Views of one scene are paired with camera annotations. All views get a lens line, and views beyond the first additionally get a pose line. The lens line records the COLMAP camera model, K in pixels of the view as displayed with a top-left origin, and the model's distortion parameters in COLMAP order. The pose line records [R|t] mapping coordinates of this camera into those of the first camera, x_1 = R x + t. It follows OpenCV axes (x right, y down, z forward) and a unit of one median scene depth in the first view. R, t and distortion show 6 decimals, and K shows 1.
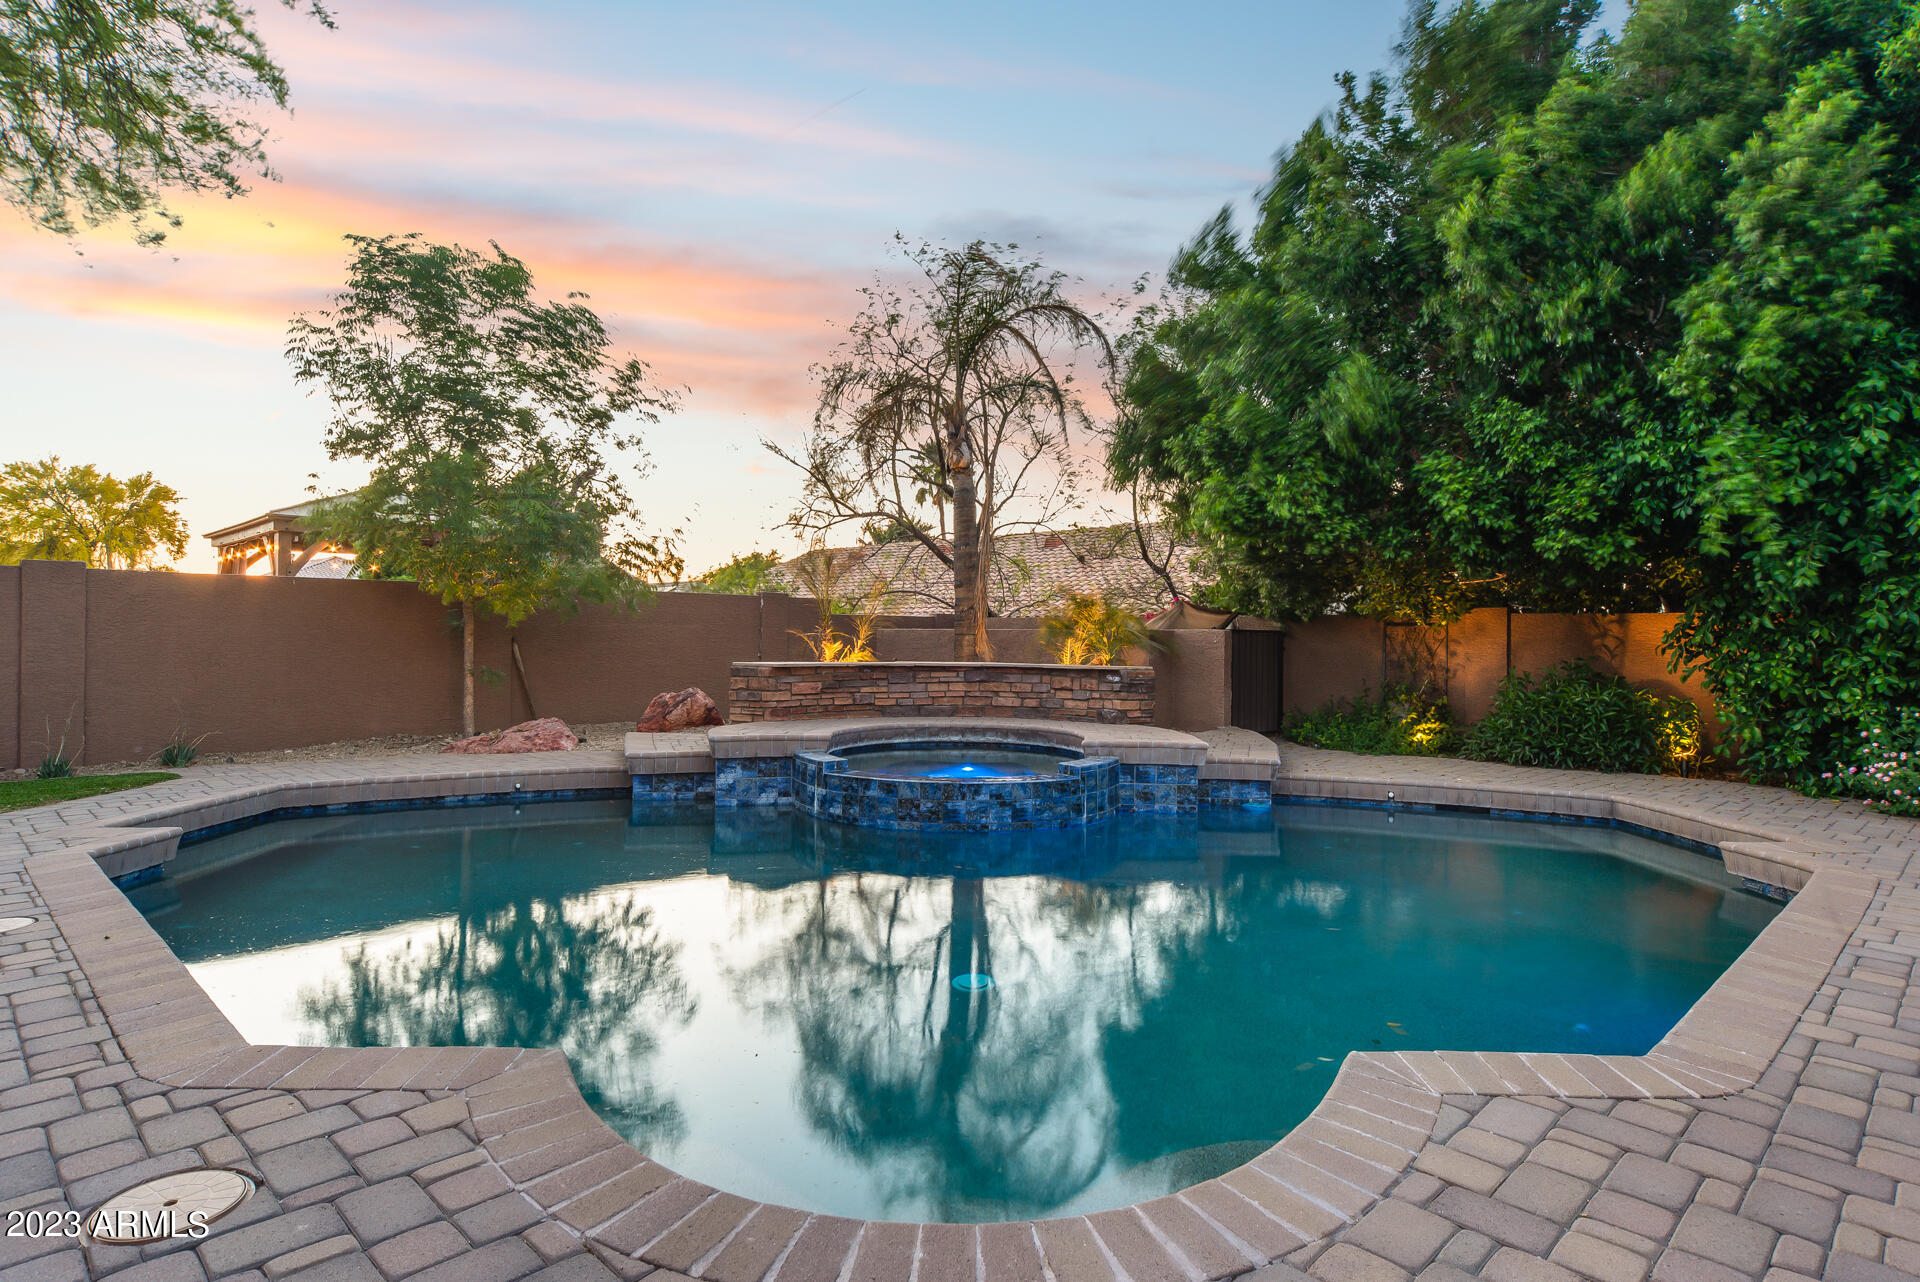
lens RADIAL K [[1056.2, 0, 949.2], [0, 1056.2, 626.4], [0, 0, 1]] dist [-0.002587, -0.000443]
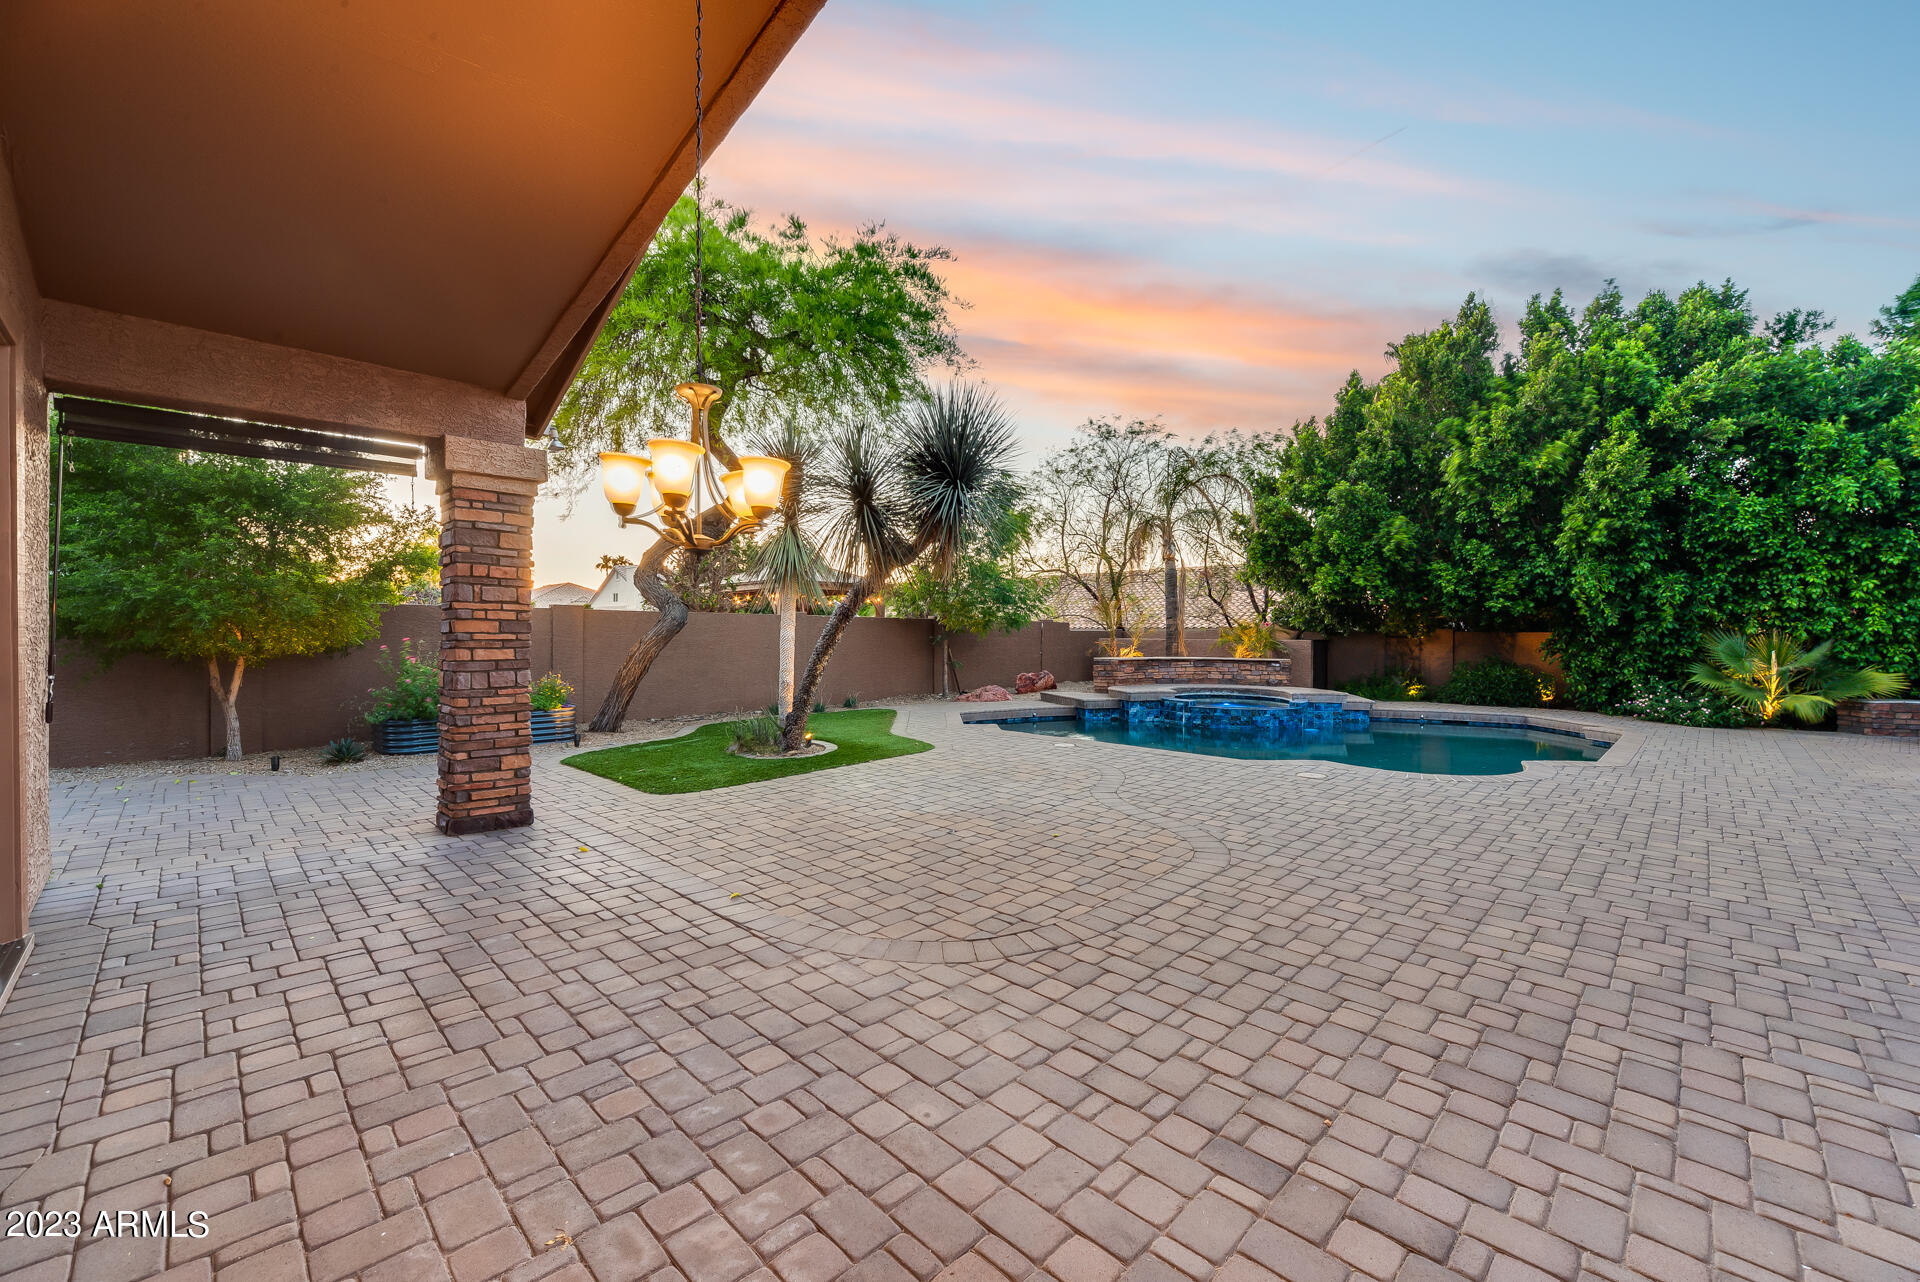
lens RADIAL K [[760.5, 0, 958.3], [0, 760.5, 637.0], [0, 0, 1]] dist [0.001021, -0.000087]
pose [[0.999889, -0.004175, 0.014315, -0.519532], [0.003985, 0.999904, 0.013282, -0.030071], [-0.014369, -0.013224, 0.999809, -0.528548]]
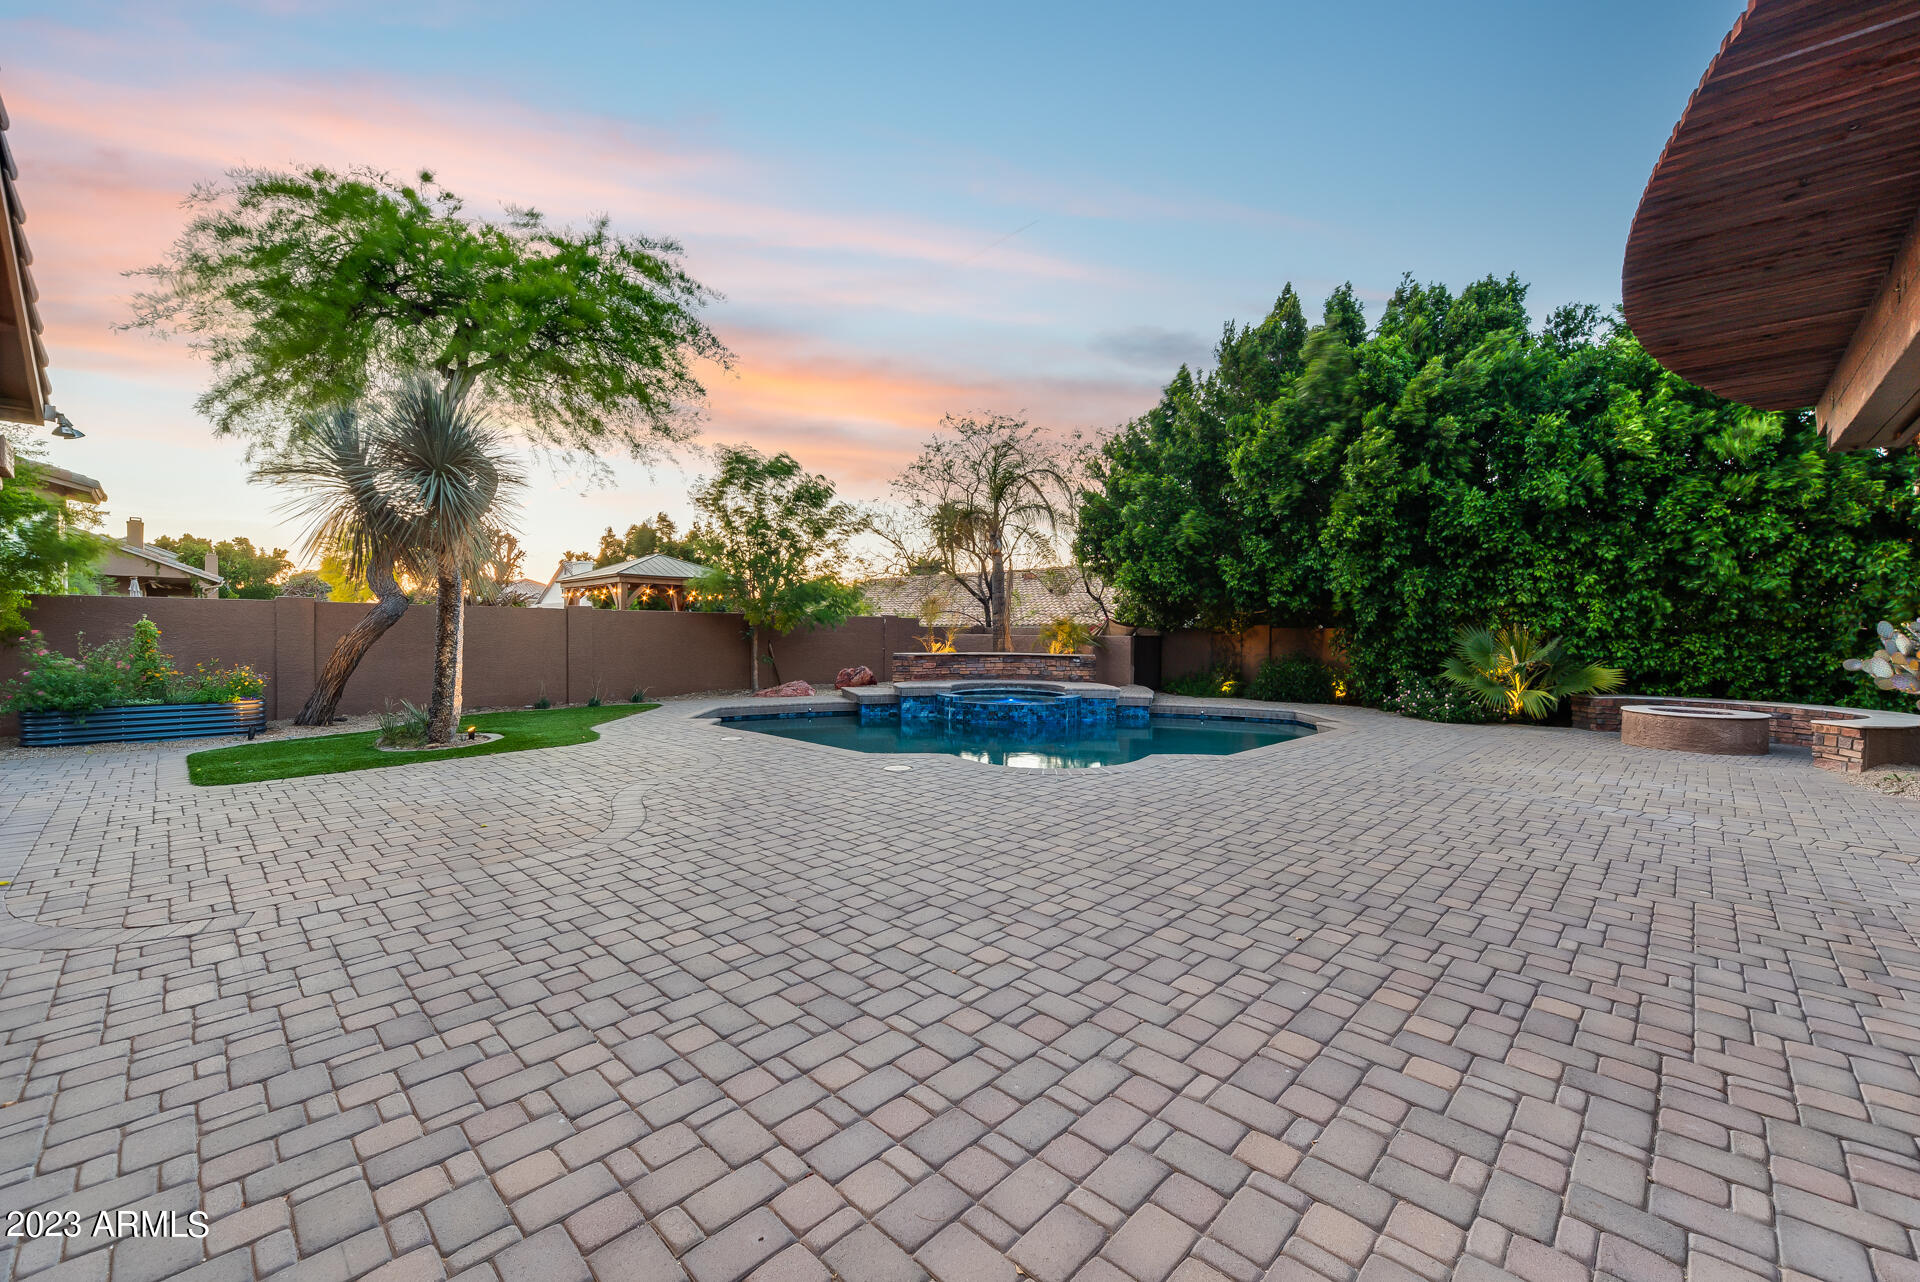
lens RADIAL K [[765.9, 0, 954.9], [0, 765.9, 638.2], [0, 0, 1]] dist [0.000581, 0.000083]
pose [[0.999854, -0.002184, 0.016956, -0.115487], [0.001889, 0.999847, 0.017417, -0.022552], [-0.016992, -0.017382, 0.999705, -0.533277]]
